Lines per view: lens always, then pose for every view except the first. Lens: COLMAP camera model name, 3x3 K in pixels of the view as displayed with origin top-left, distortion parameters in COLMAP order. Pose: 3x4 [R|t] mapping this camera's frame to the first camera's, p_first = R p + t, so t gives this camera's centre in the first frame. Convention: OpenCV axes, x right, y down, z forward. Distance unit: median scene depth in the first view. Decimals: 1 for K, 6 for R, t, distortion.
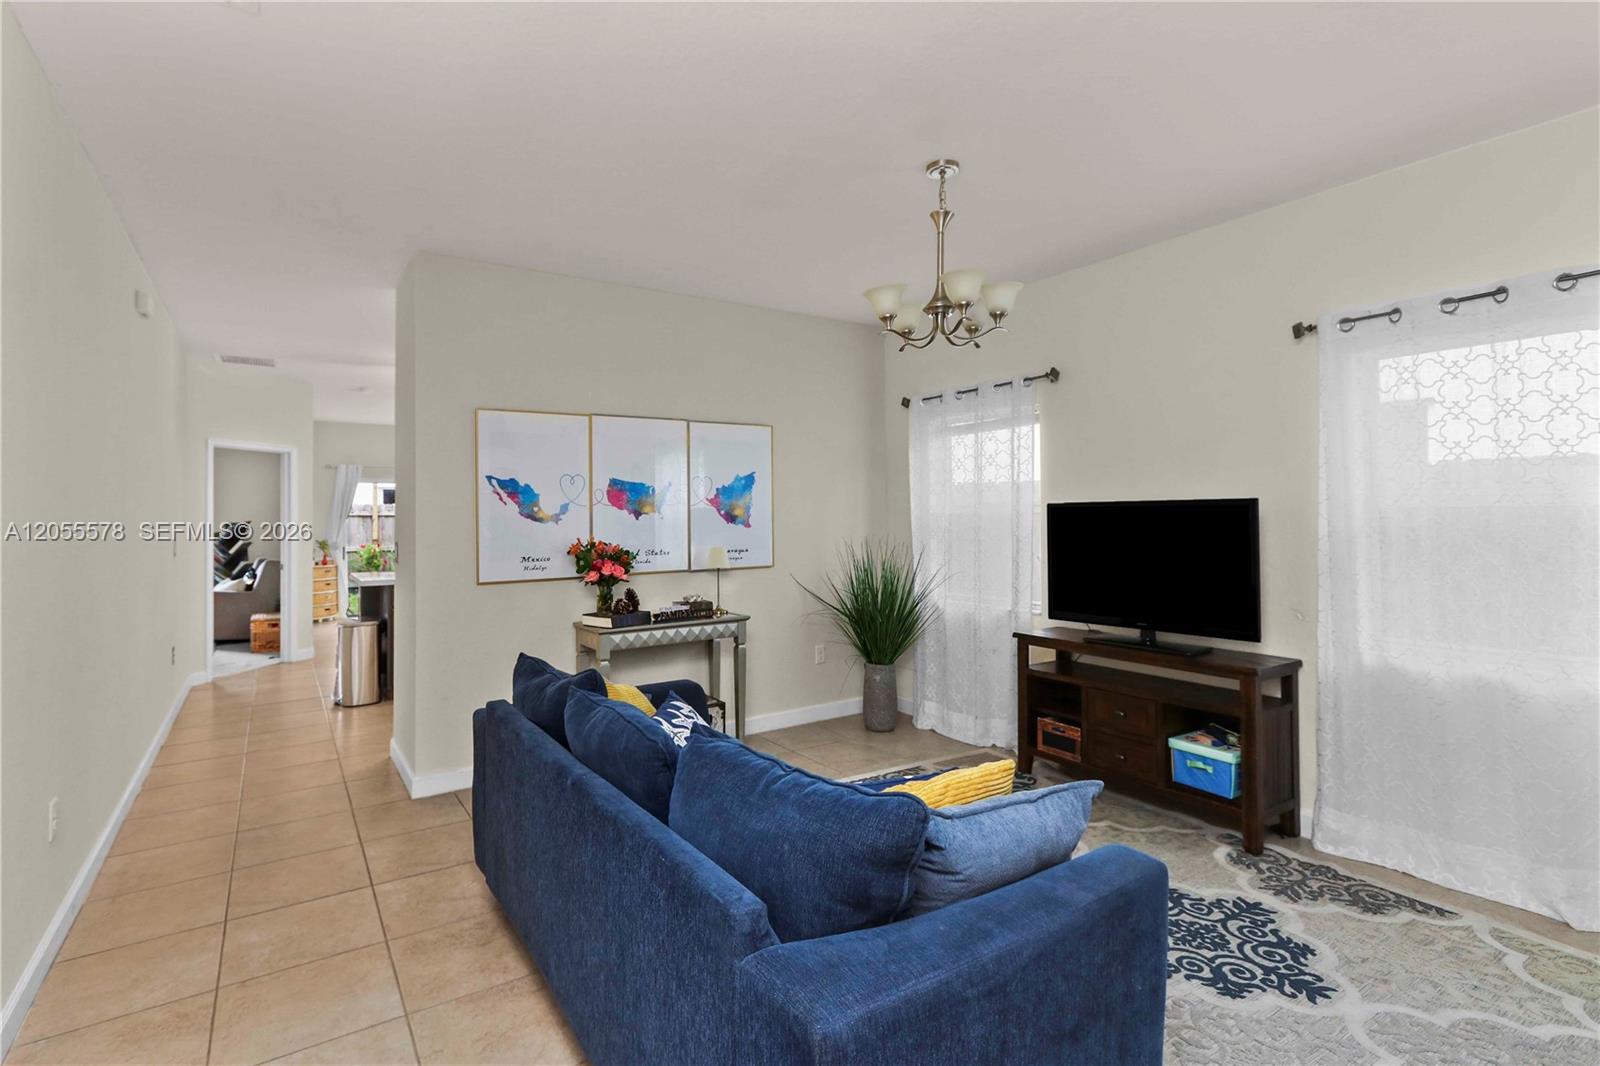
lens RADIAL K [[763.7, 0, 770.5], [0, 763.7, 512.5], [0, 0, 1]] dist [0.000439, 0.000560]
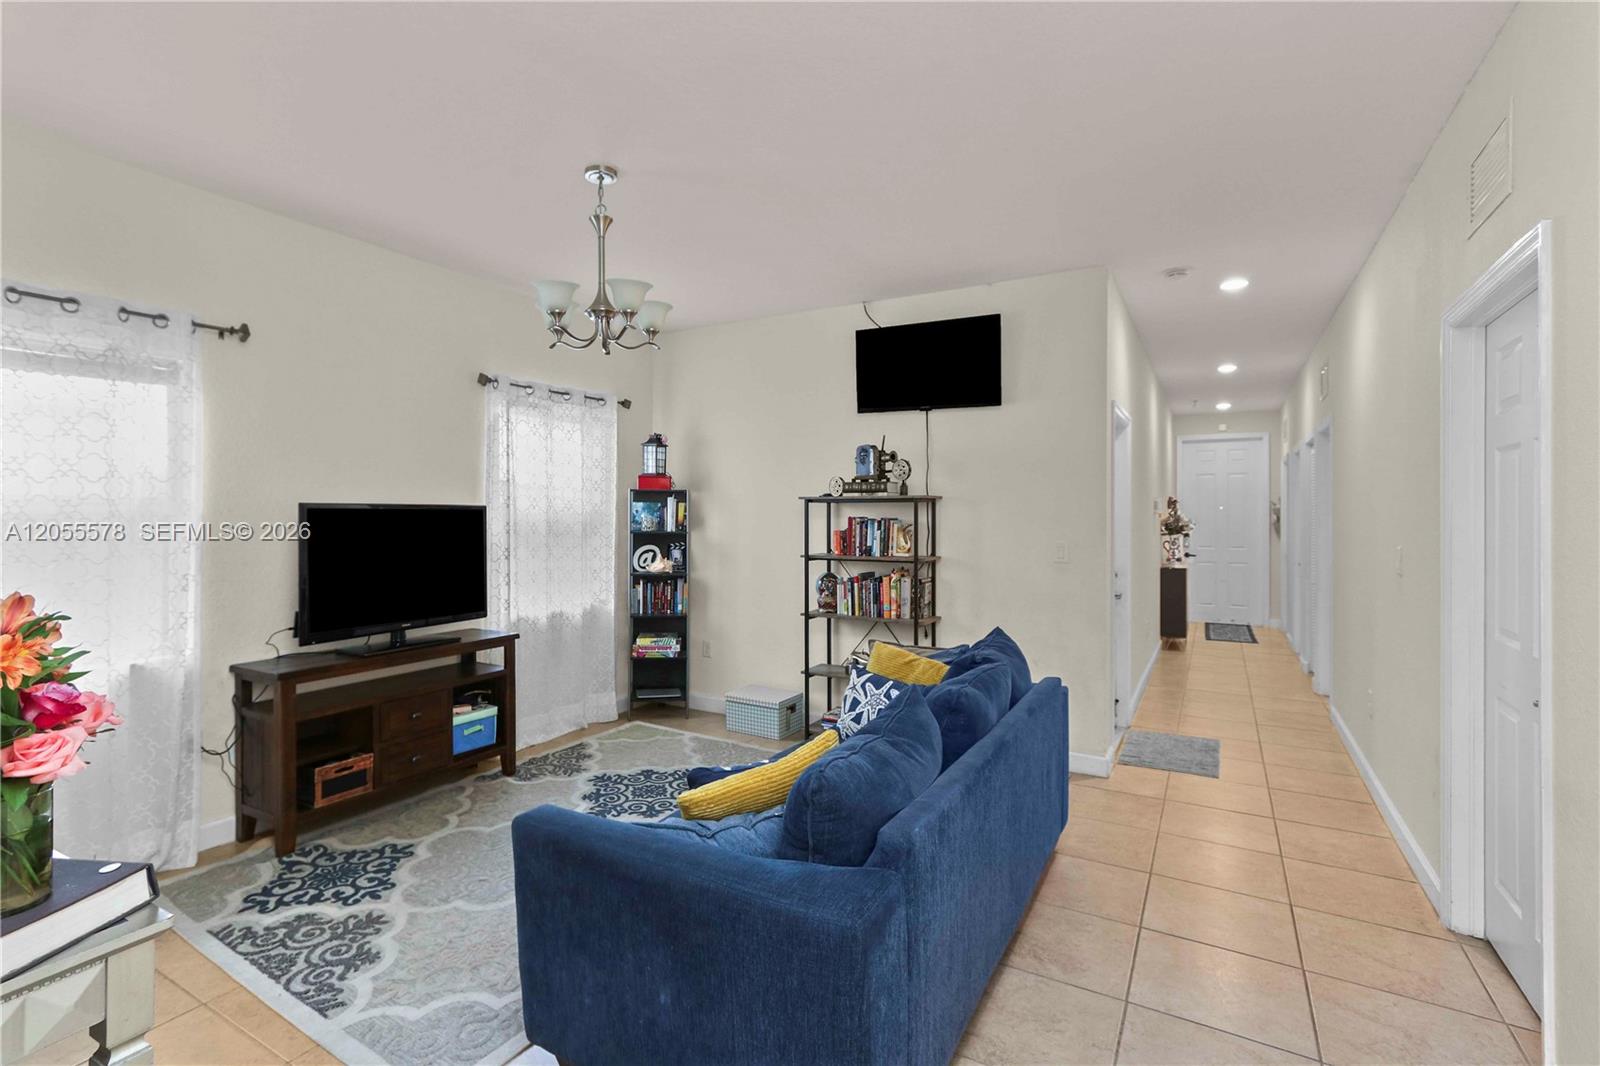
lens RADIAL K [[745.7, 0, 771.9], [0, 745.7, 528.8], [0, 0, 1]] dist [-0.002429, -0.000211]
pose [[-0.445013, -0.011610, 0.895449, -0.586061], [-0.004251, 0.999932, 0.010852, 0.004802], [-0.895514, 0.001022, -0.445032, 0.954178]]
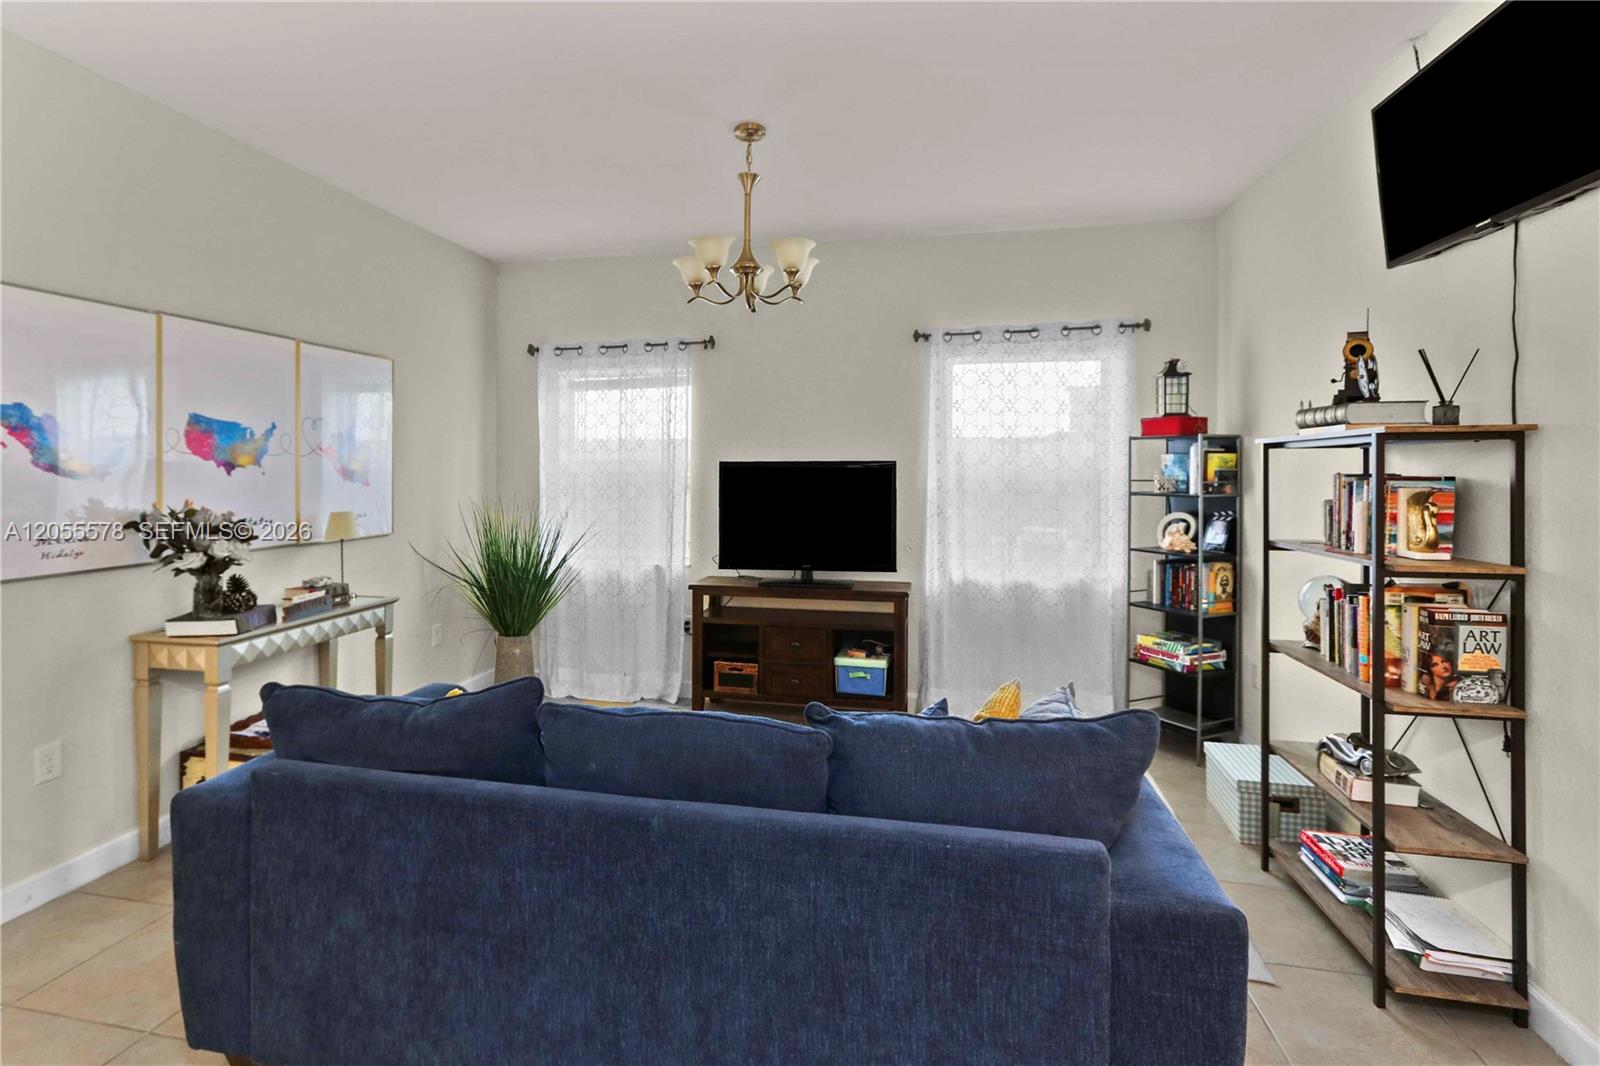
lens RADIAL K [[757.4, 0, 763.7], [0, 757.4, 477.2], [0, 0, 1]] dist [-0.012112, 0.000187]
pose [[0.712485, 0.003099, 0.701680, -0.360058], [-0.009667, 0.999939, 0.005399, 0.003408], [-0.701620, -0.010630, 0.712472, 0.204265]]
